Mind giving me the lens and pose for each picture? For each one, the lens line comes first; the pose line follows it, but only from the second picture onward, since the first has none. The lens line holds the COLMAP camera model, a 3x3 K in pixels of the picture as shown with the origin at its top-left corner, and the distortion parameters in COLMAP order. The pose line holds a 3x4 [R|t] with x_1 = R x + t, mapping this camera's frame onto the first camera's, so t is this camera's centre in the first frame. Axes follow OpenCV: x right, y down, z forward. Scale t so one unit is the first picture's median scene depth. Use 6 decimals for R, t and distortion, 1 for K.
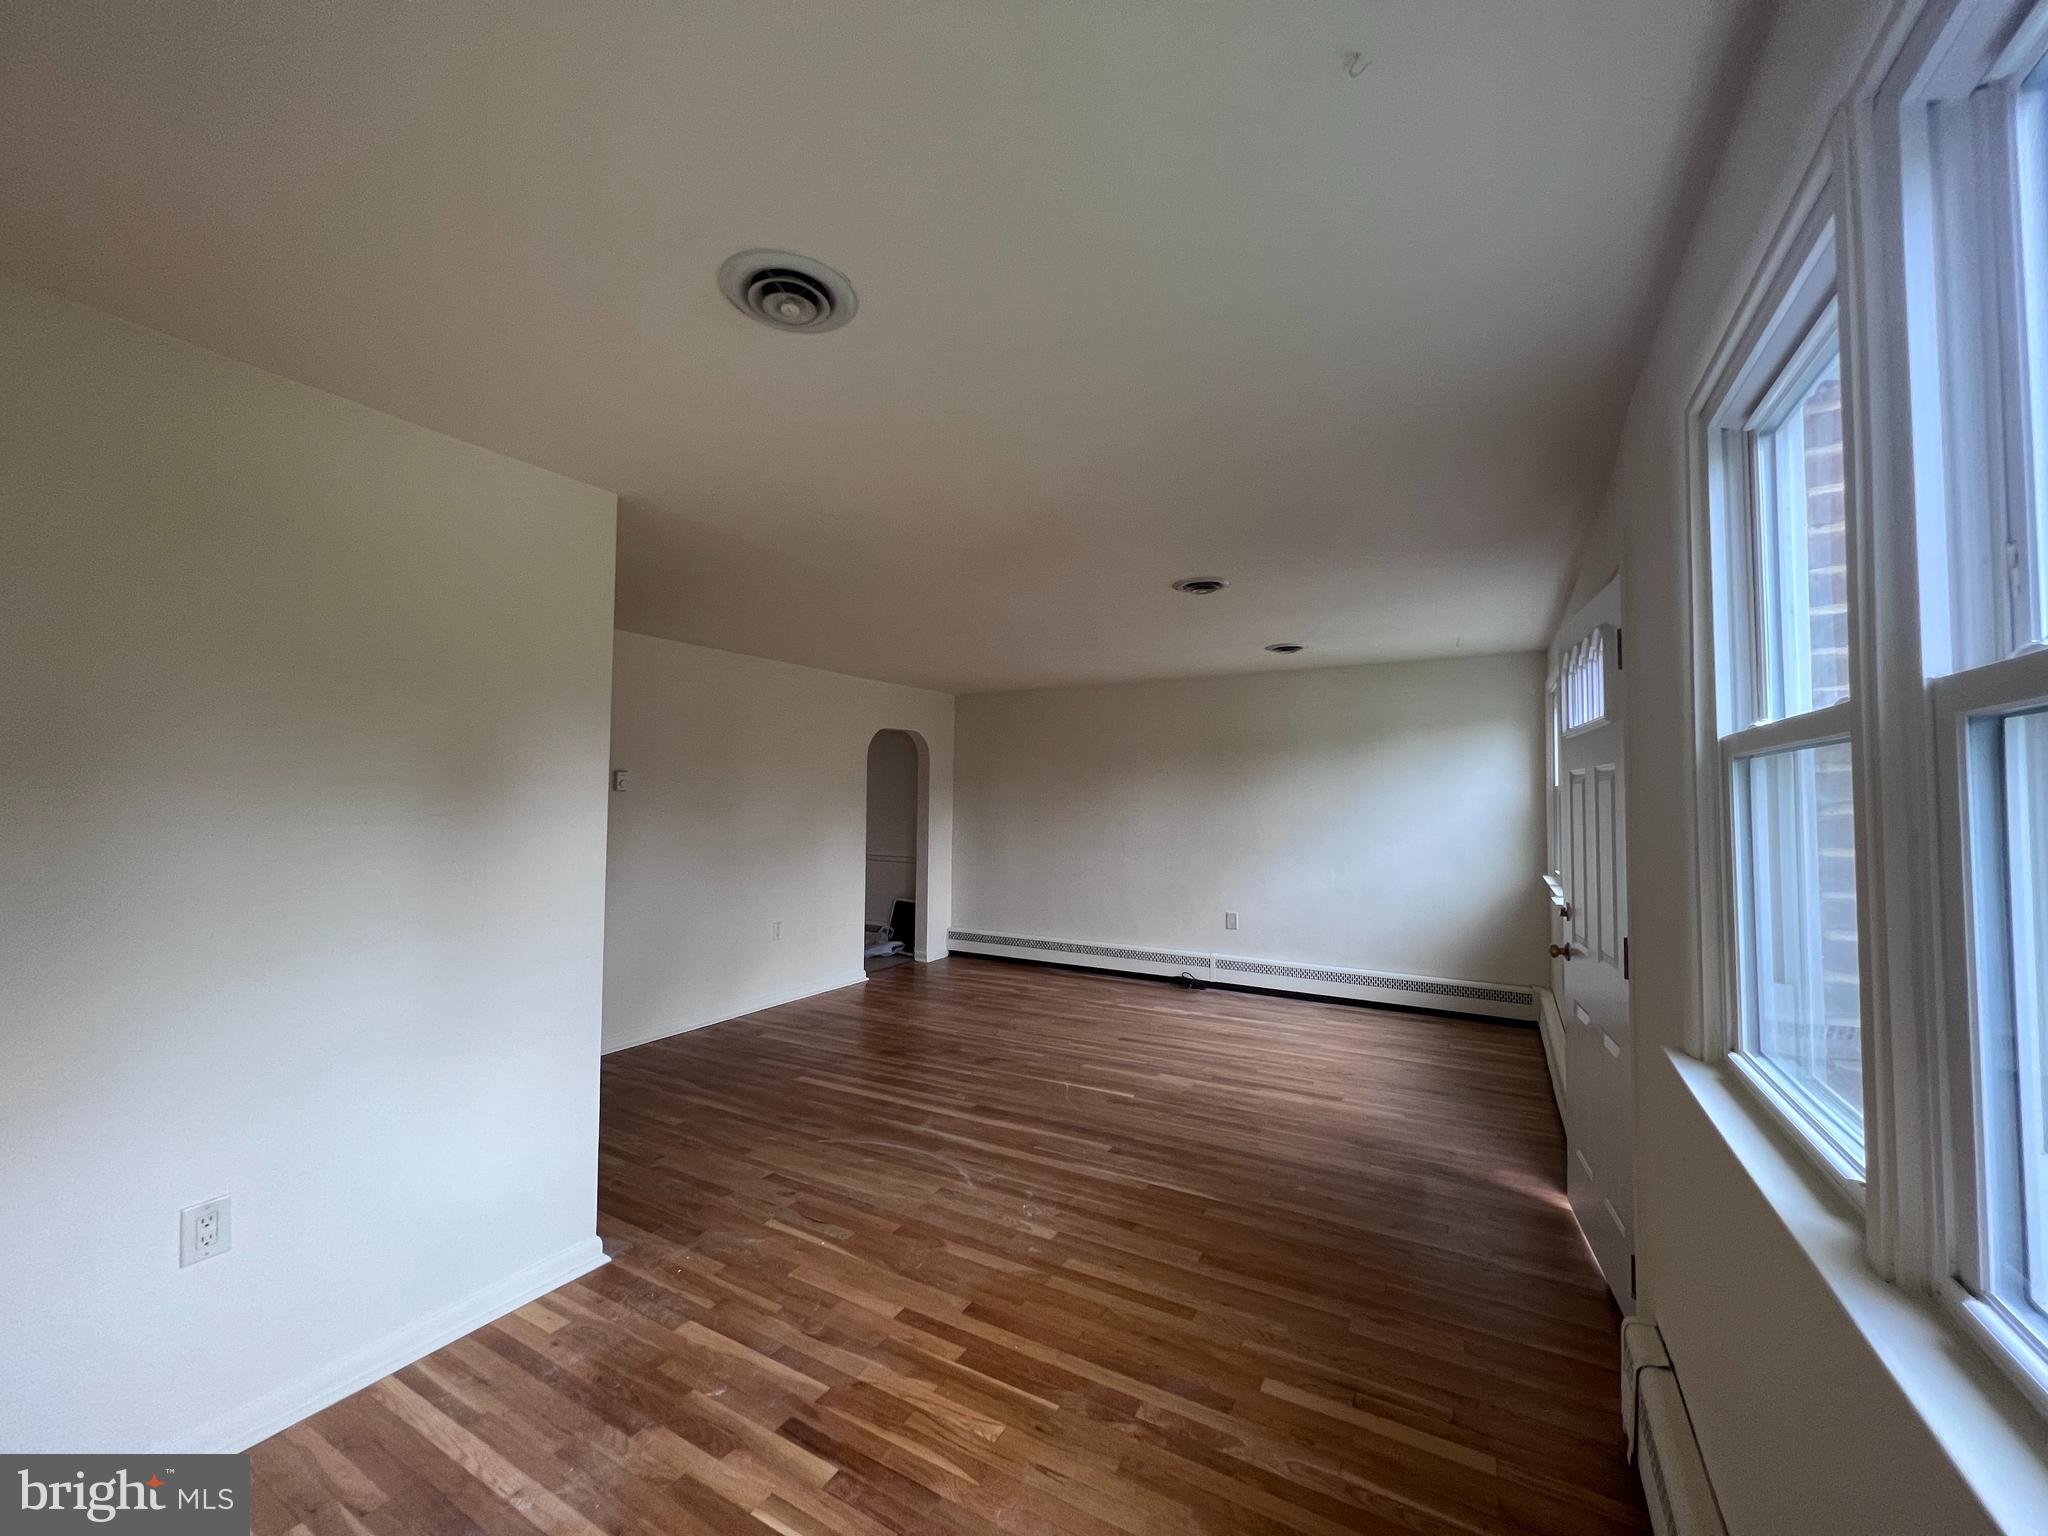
lens RADIAL K [[817.7, 0, 1020.7], [0, 817.7, 765.4], [0, 0, 1]] dist [-0.000235, -0.000151]
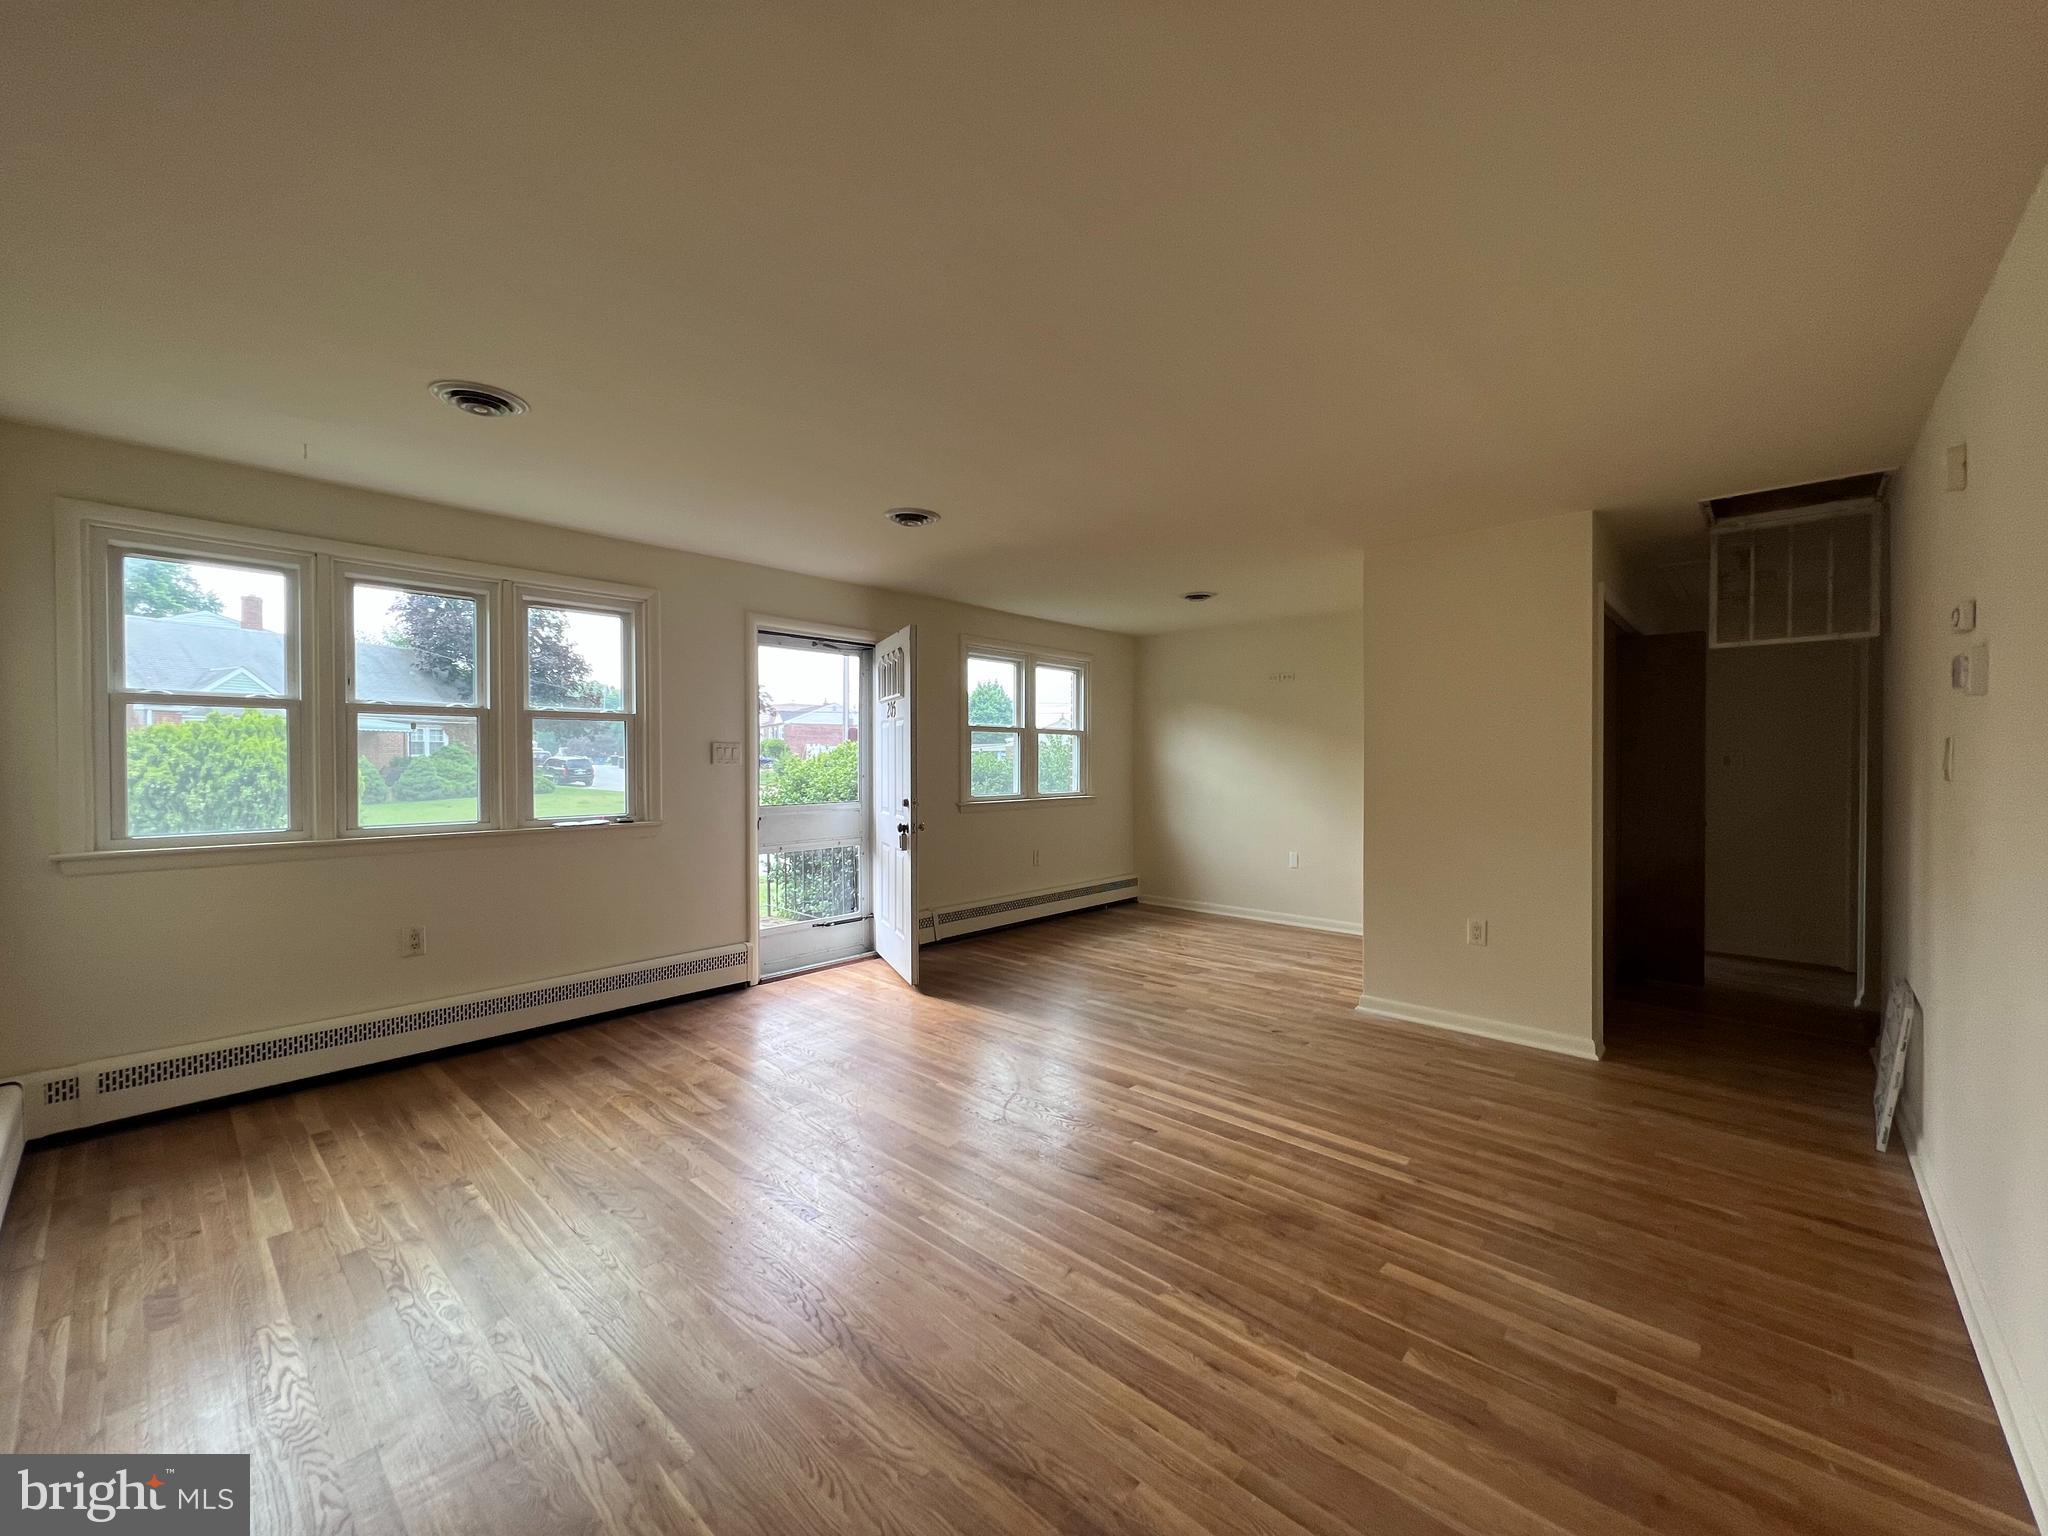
lens RADIAL K [[817.7, 0, 1020.7], [0, 817.7, 765.4], [0, 0, 1]] dist [-0.000235, -0.000151]
pose [[-0.976108, -0.010231, 0.217045, -0.134566], [-0.016552, 0.999490, -0.027325, 0.115832], [-0.216655, -0.030265, -0.975779, 2.001668]]
